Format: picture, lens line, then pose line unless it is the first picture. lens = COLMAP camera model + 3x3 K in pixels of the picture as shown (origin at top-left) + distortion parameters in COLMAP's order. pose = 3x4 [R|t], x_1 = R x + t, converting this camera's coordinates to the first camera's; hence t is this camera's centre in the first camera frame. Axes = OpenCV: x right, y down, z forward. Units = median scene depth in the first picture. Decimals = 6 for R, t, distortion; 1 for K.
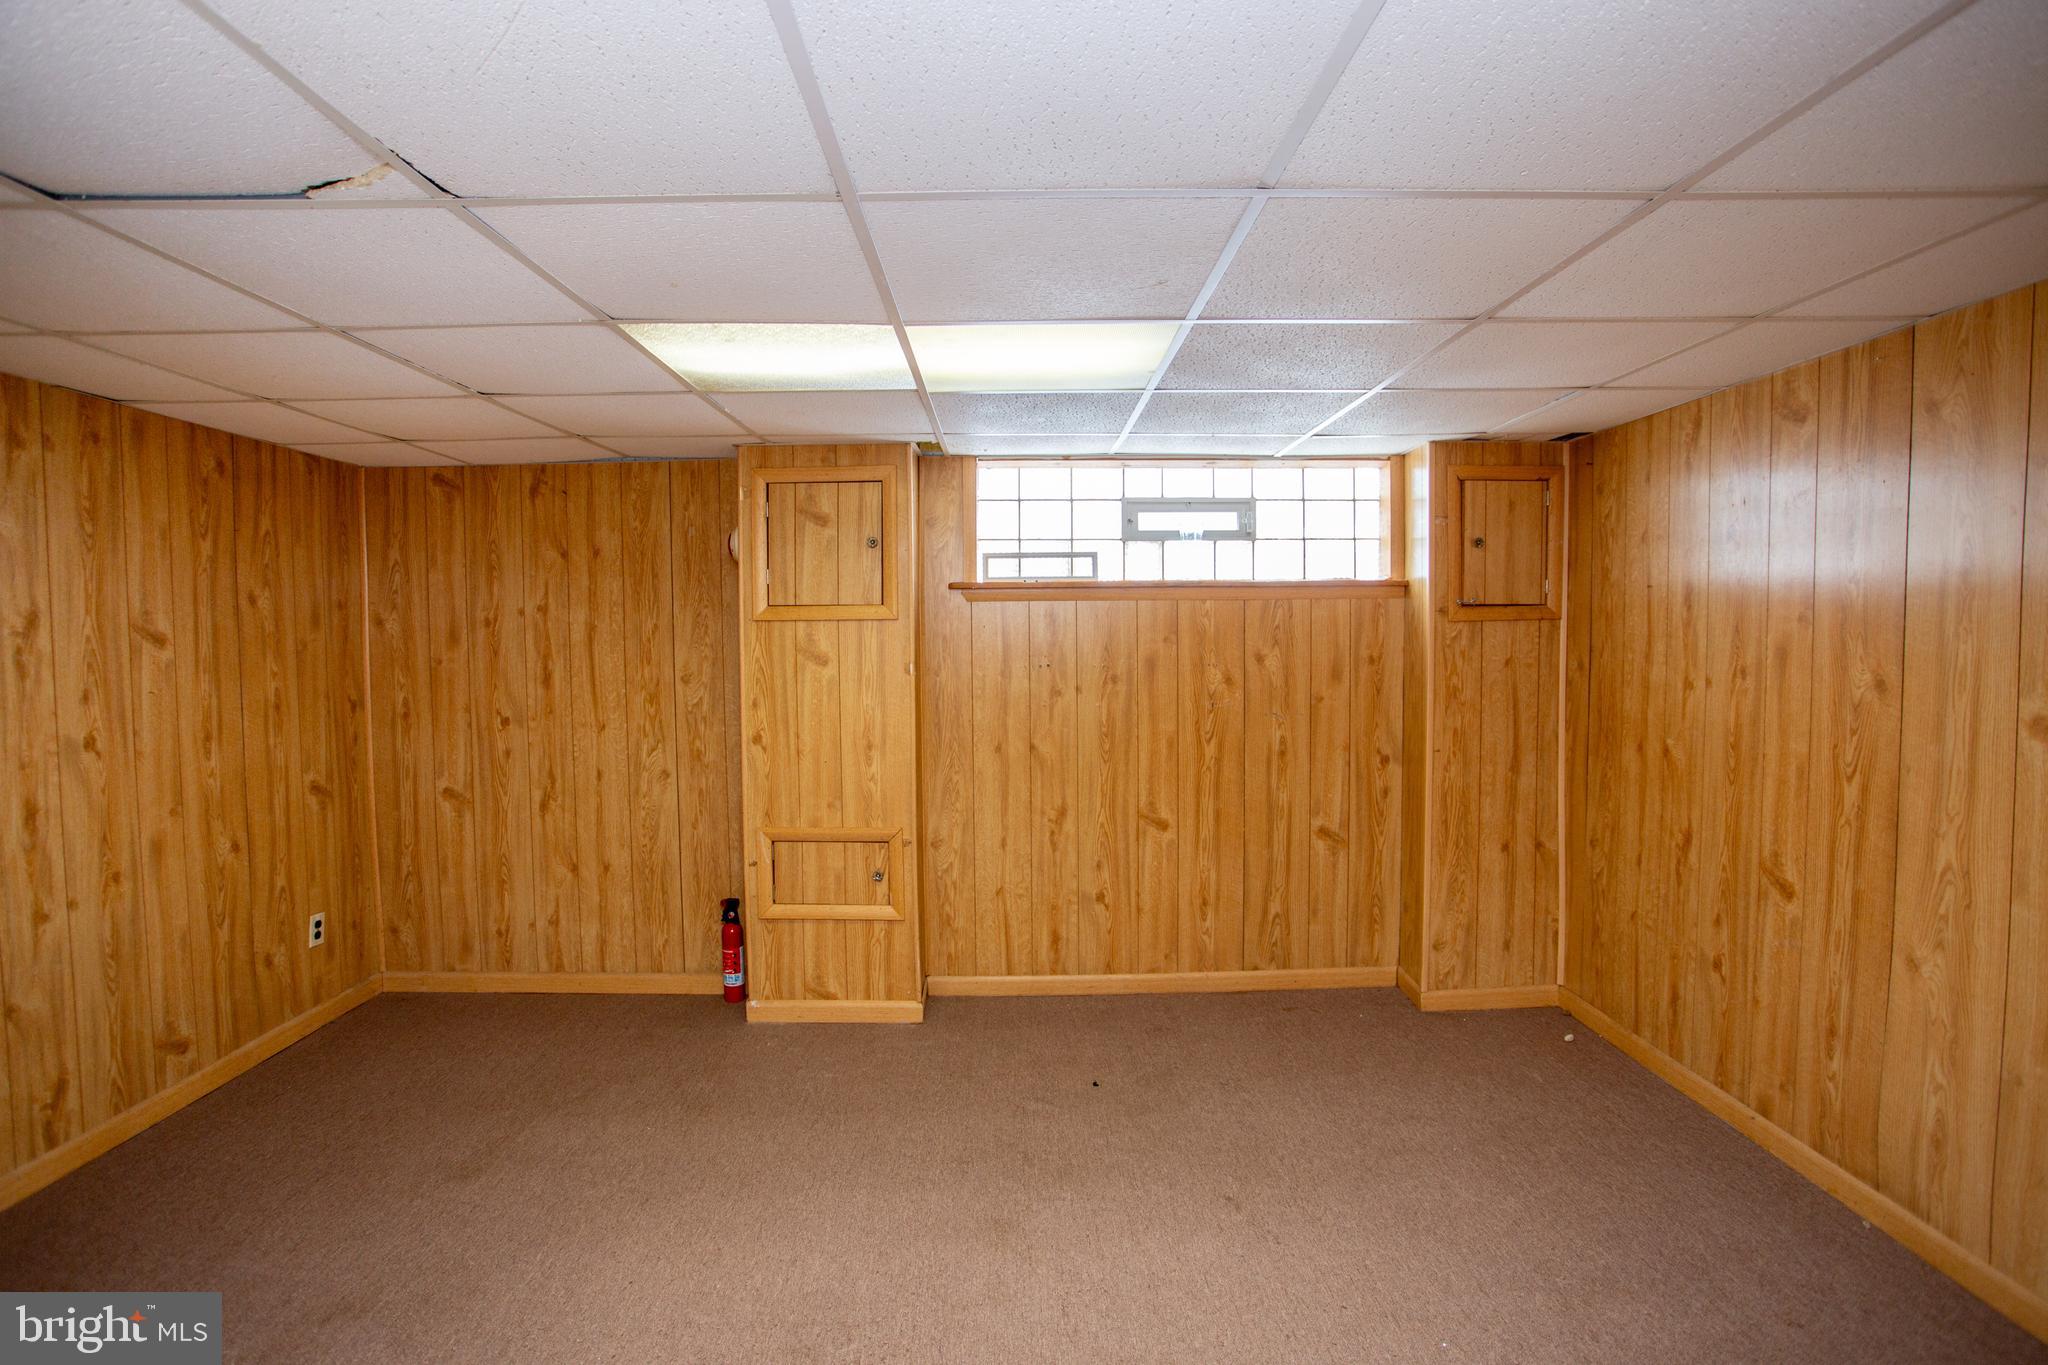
lens RADIAL K [[981.6, 0, 1018.7], [0, 981.6, 676.6], [0, 0, 1]] dist [-0.079528, 0.027817]
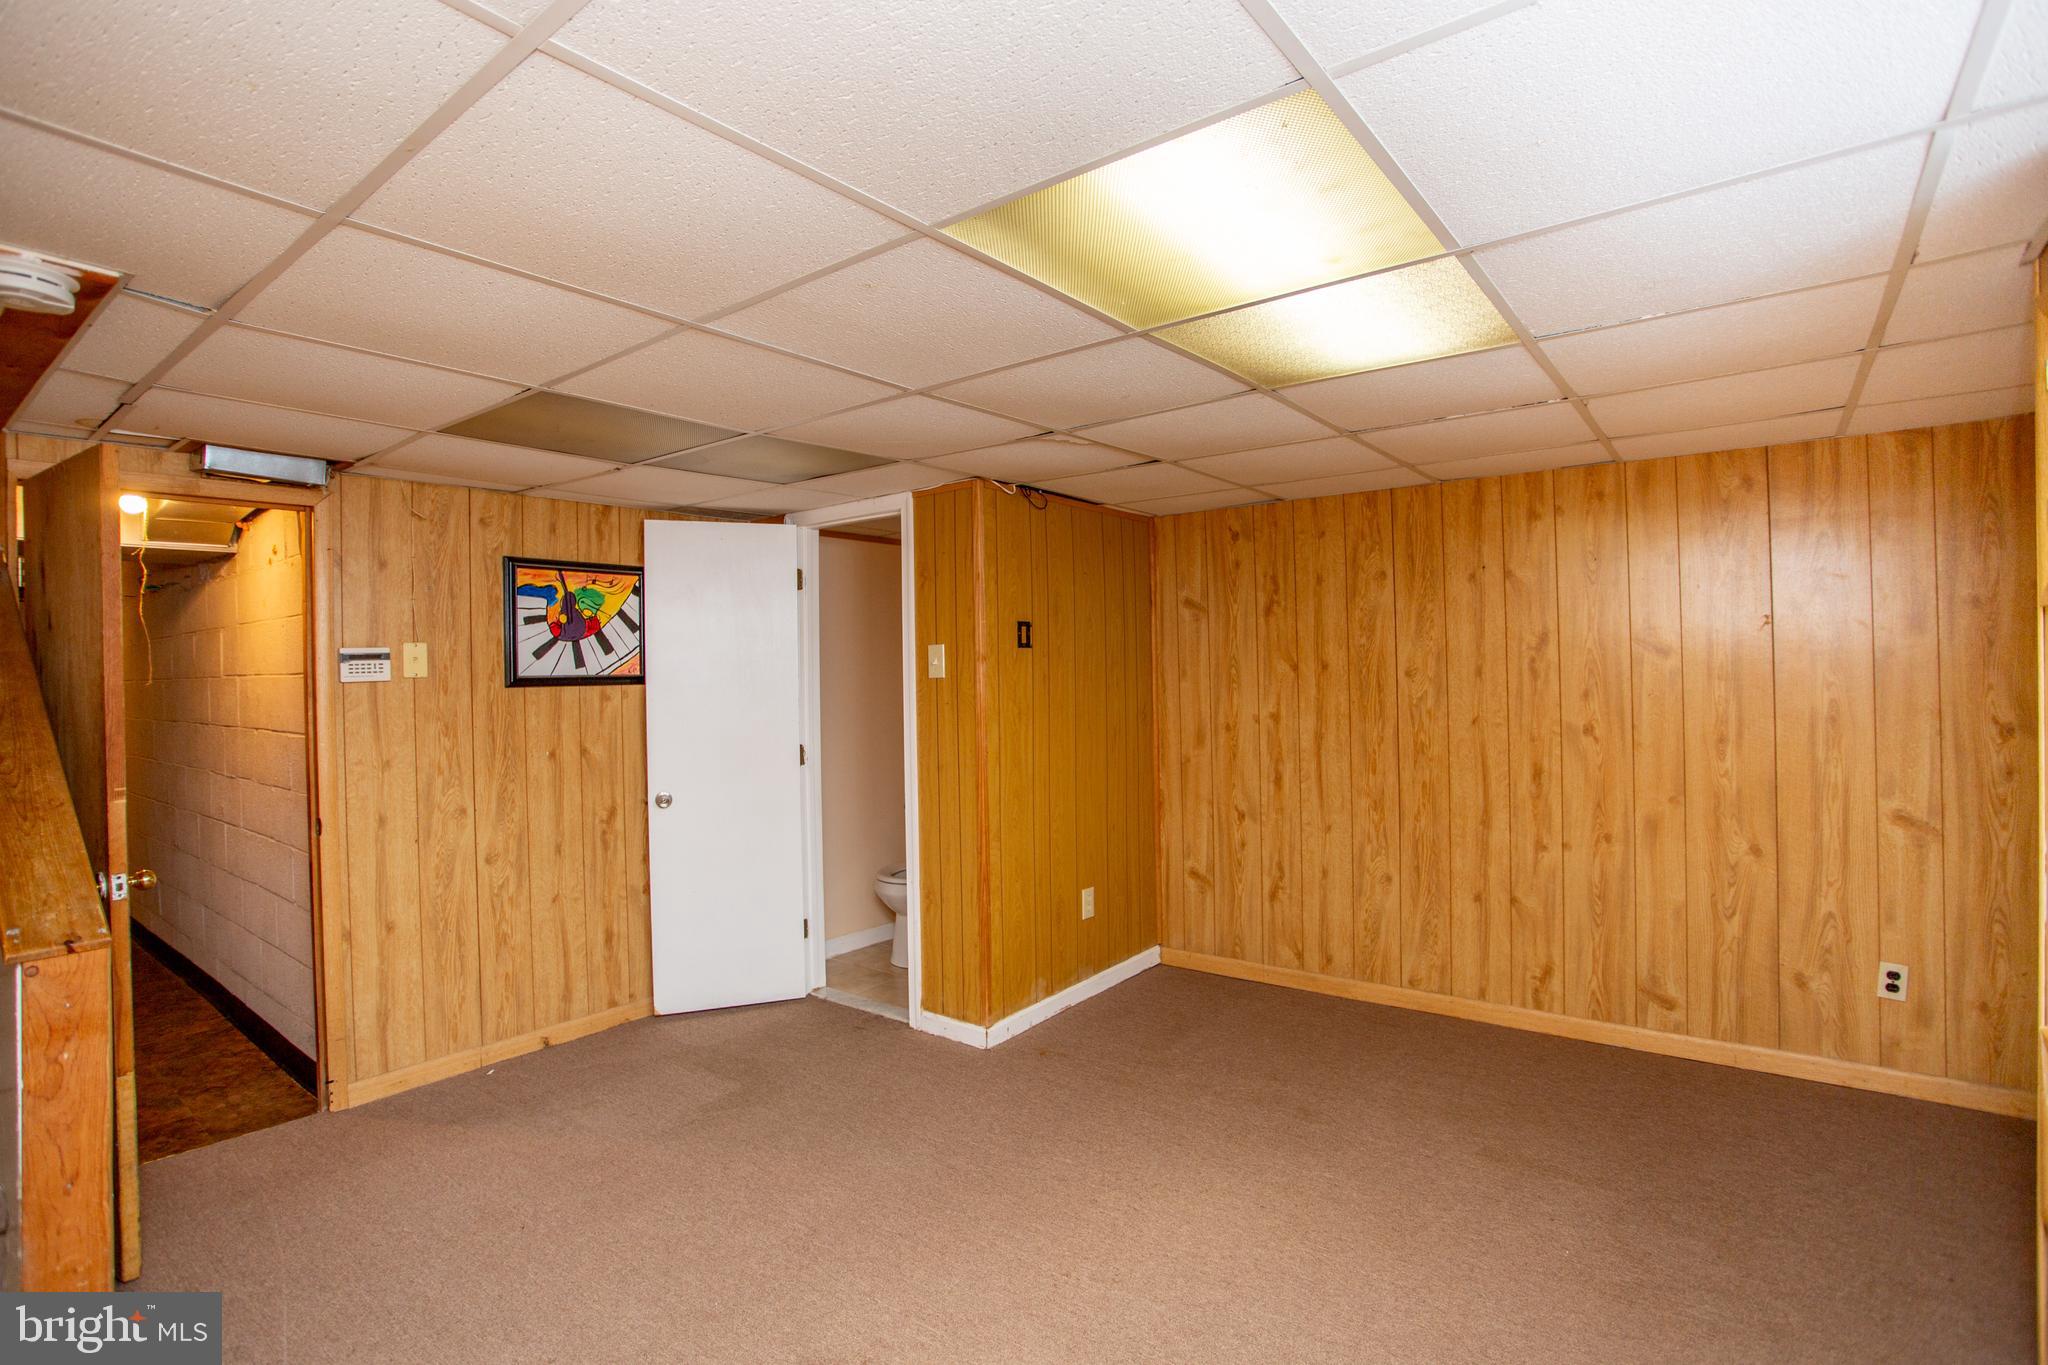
lens RADIAL K [[981.6, 0, 1018.7], [0, 981.6, 676.6], [0, 0, 1]] dist [-0.079528, 0.027817]
pose [[-0.619396, 0.022985, -0.784742, 0.486324], [-0.011701, 0.999190, 0.038502, -0.040114], [0.784992, 0.033031, -0.618625, 1.040507]]
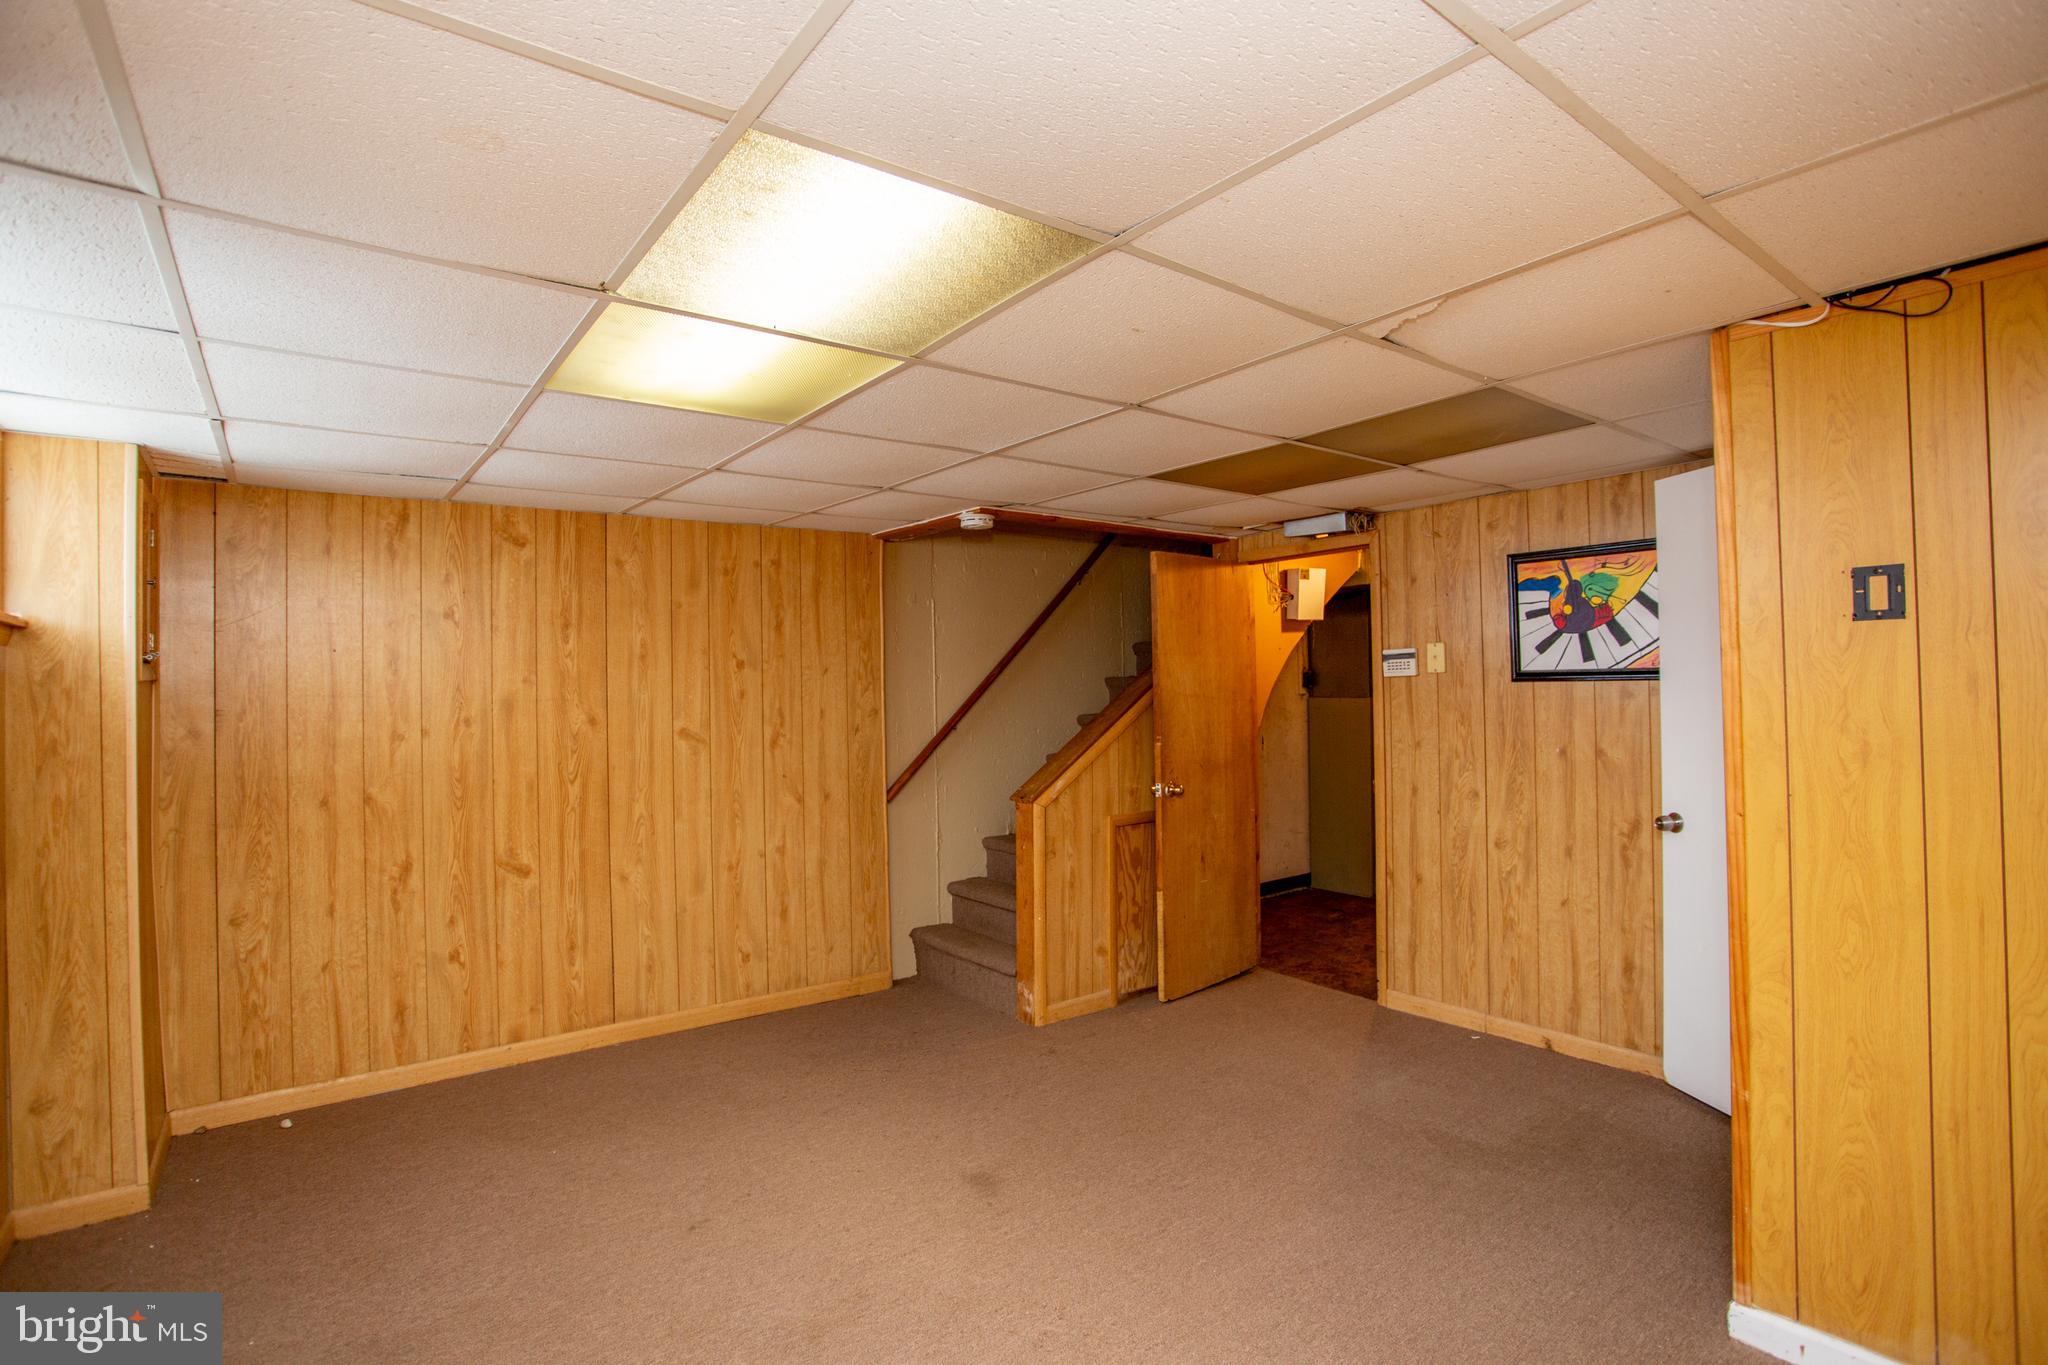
lens RADIAL K [[981.6, 0, 1018.7], [0, 981.6, 676.6], [0, 0, 1]] dist [-0.079528, 0.027817]
pose [[-0.593951, 0.026019, 0.804081, -0.673203], [0.060184, 0.998113, 0.012159, -0.032861], [-0.802247, 0.055615, -0.594396, 1.041496]]
